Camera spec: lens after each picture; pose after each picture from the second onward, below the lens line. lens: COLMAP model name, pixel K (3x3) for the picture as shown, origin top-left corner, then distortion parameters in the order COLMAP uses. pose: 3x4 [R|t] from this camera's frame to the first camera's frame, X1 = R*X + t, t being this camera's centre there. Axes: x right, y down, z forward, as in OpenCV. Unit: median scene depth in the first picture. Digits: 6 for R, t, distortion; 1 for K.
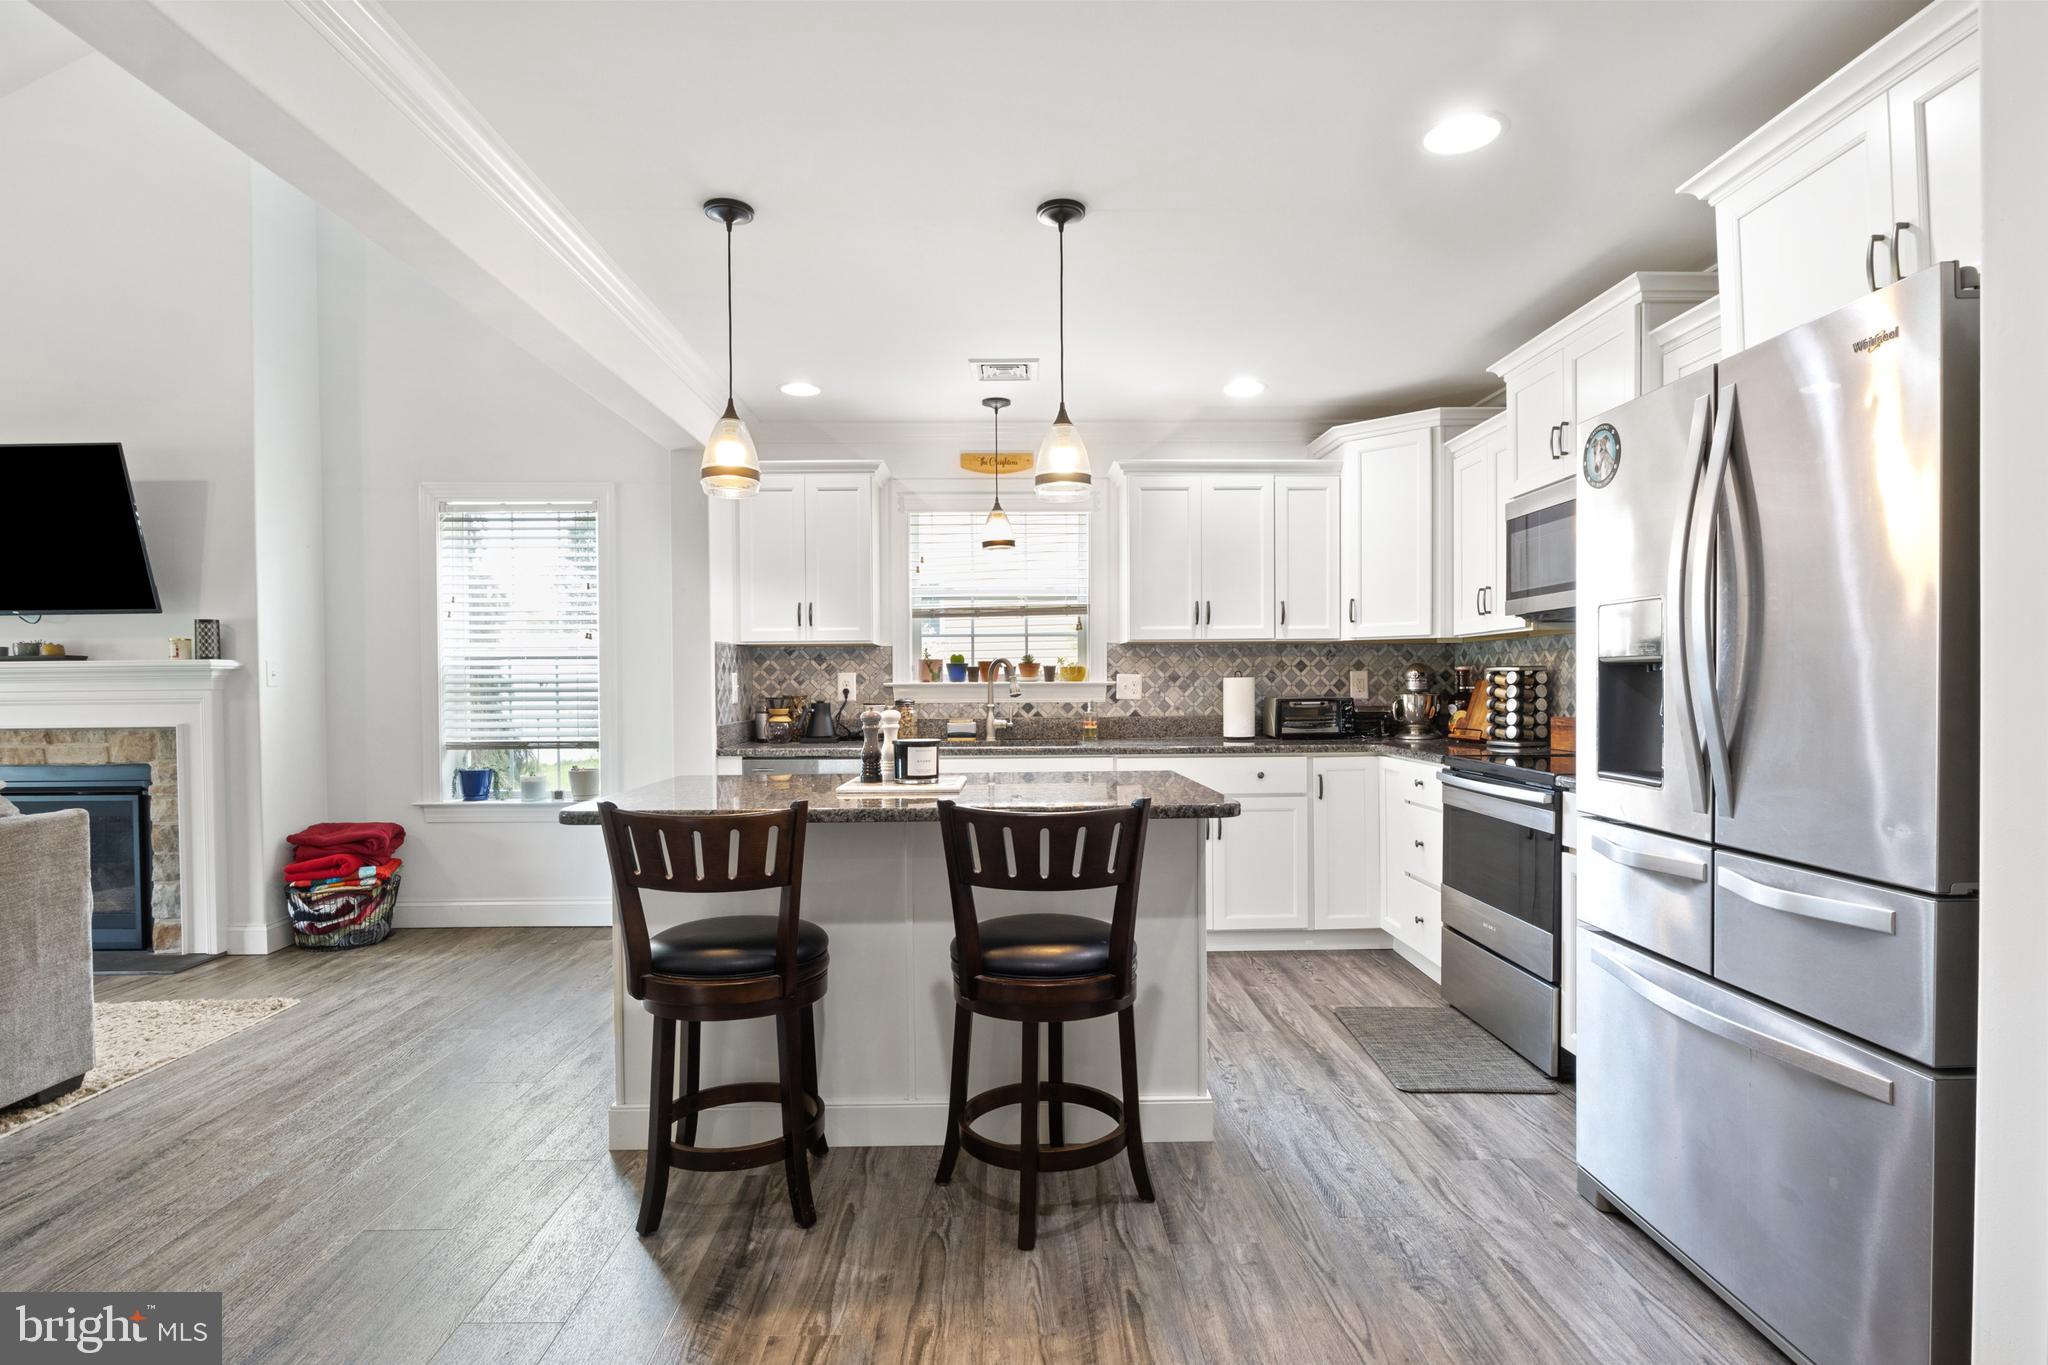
lens RADIAL K [[1022.1, 0, 1013.0], [0, 1022.1, 696.3], [0, 0, 1]] dist [-0.008372, 0.000097]
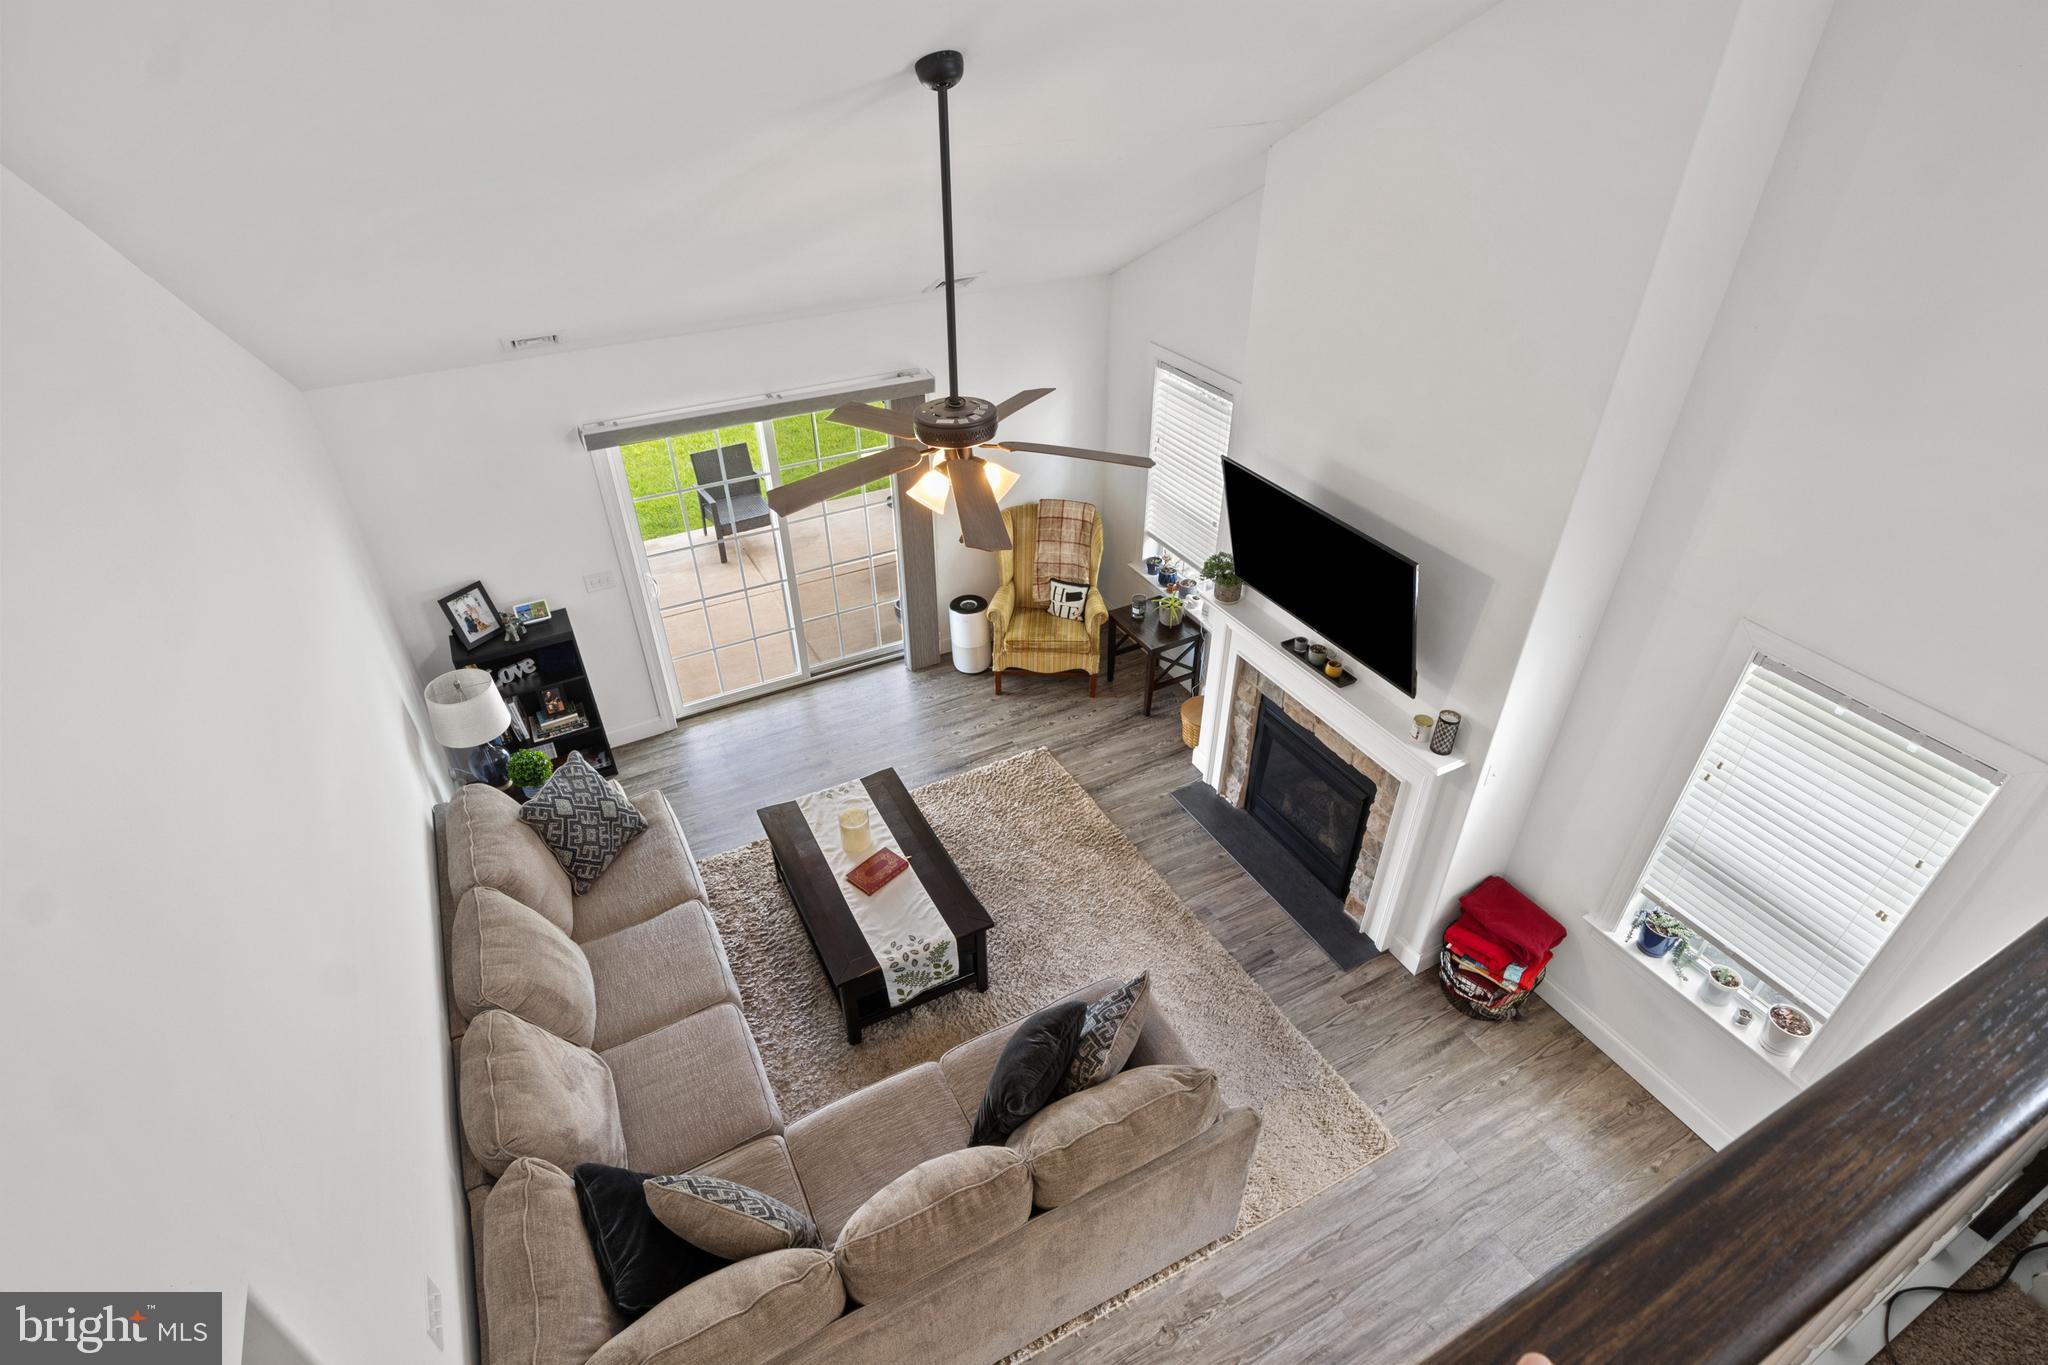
lens RADIAL K [[1022.1, 0, 1013.9], [0, 1022.1, 691.4], [0, 0, 1]] dist [-0.008372, 0.000097]
pose [[0.445274, 0.524313, -0.725829, -0.285479], [-0.007386, 0.812748, 0.582569, -0.649055], [0.895364, -0.254042, 0.365768, 0.281387]]
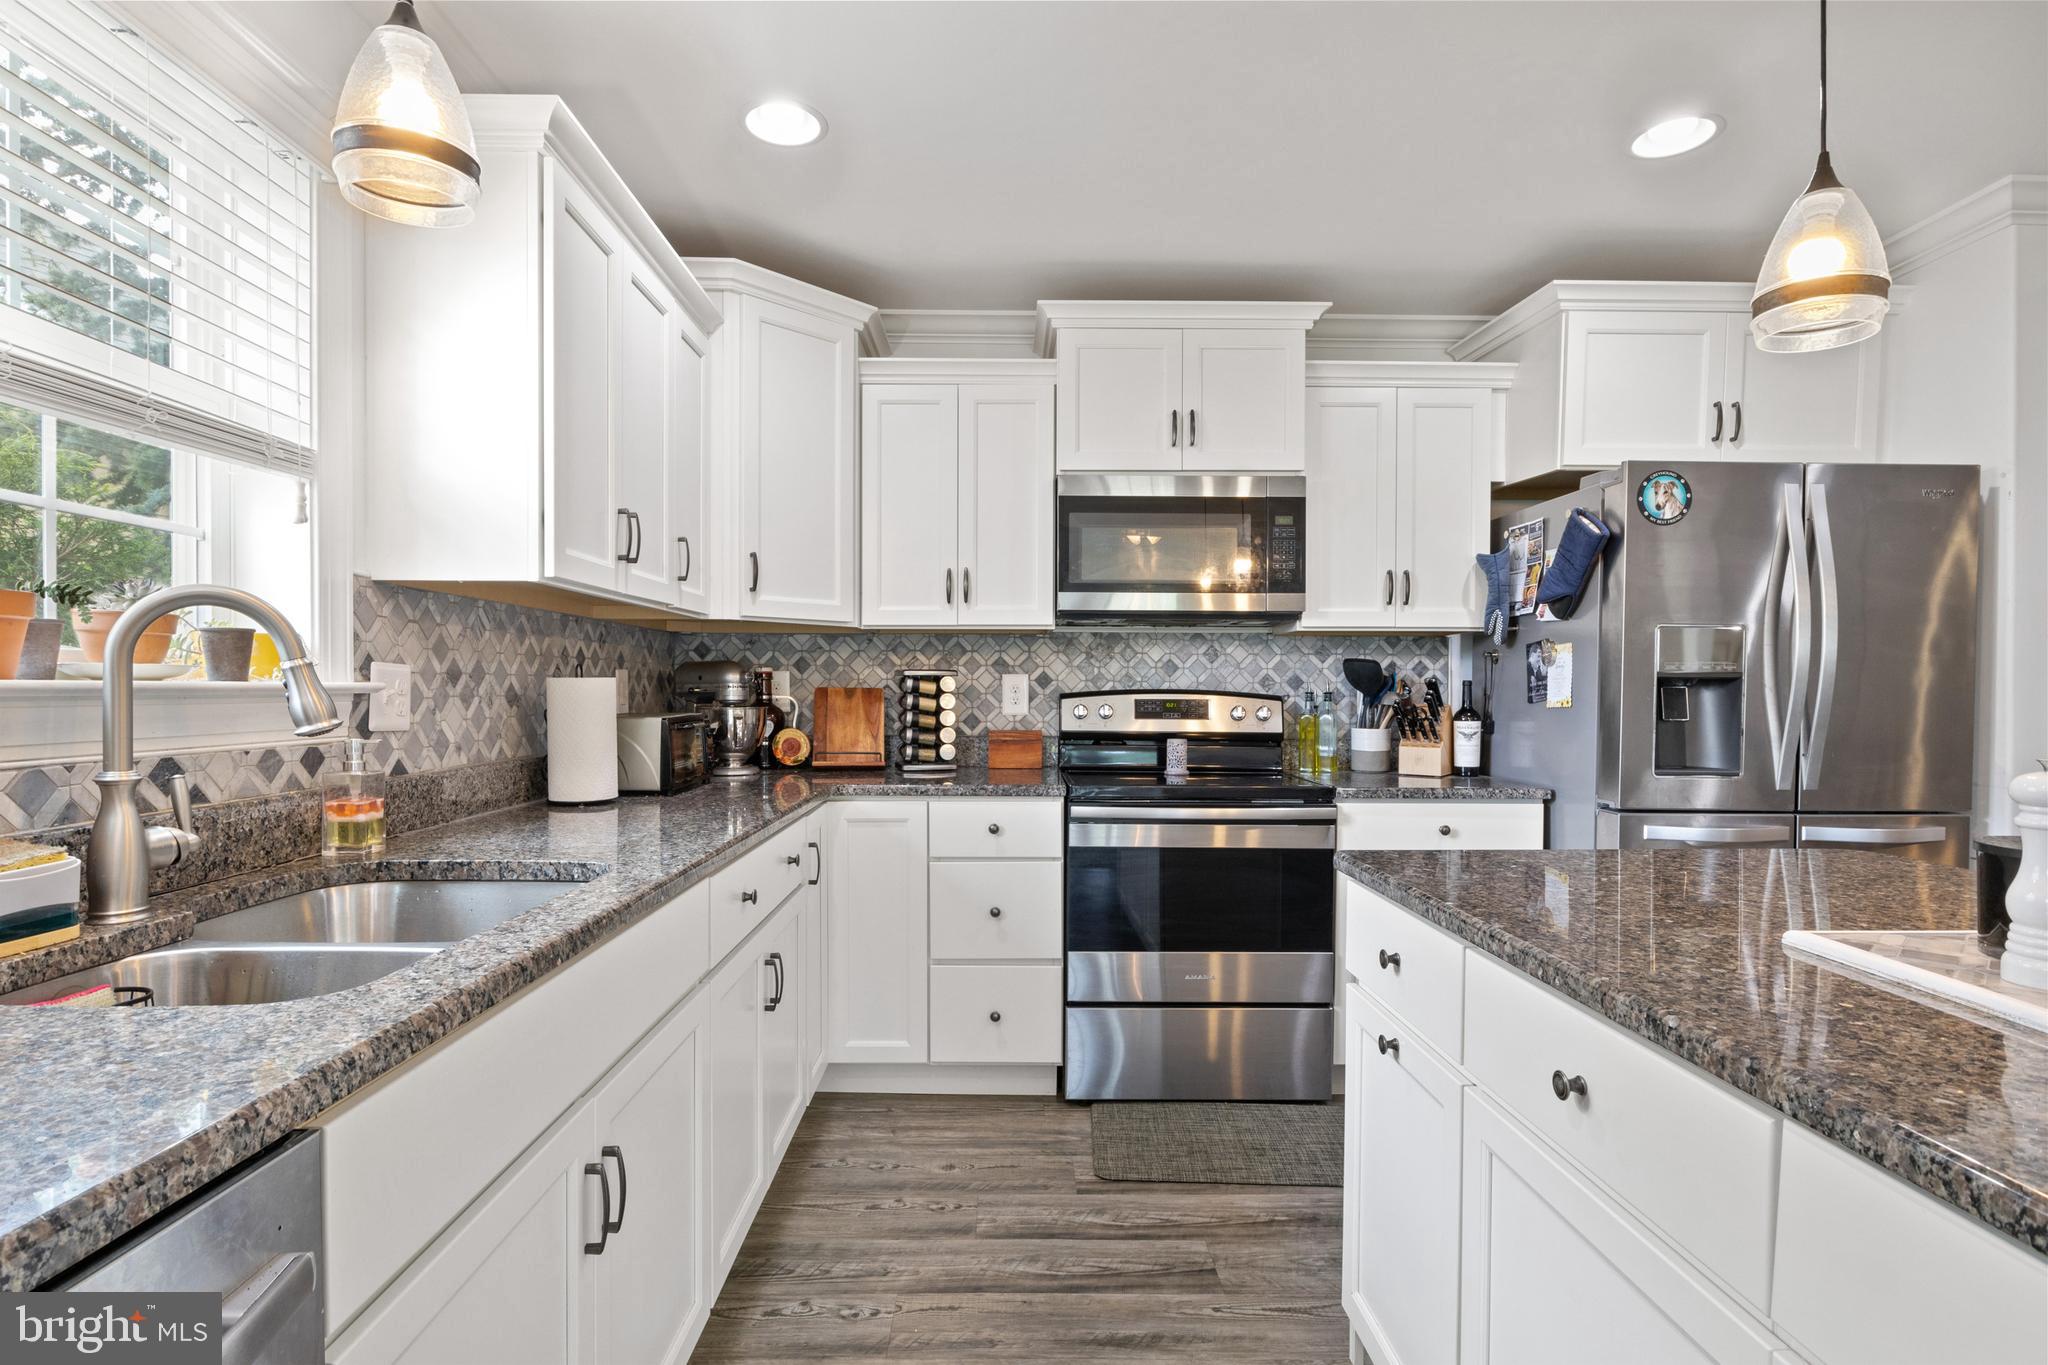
lens RADIAL K [[1022.1, 0, 1024.0], [0, 1022.1, 702.0], [0, 0, 1]] dist [-0.008372, 0.000097]
pose [[-0.000839, -0.007484, 0.999972, -0.288163], [0.009031, 0.999931, 0.007491, -0.009155], [-0.999959, 0.009037, -0.000772, 0.857306]]
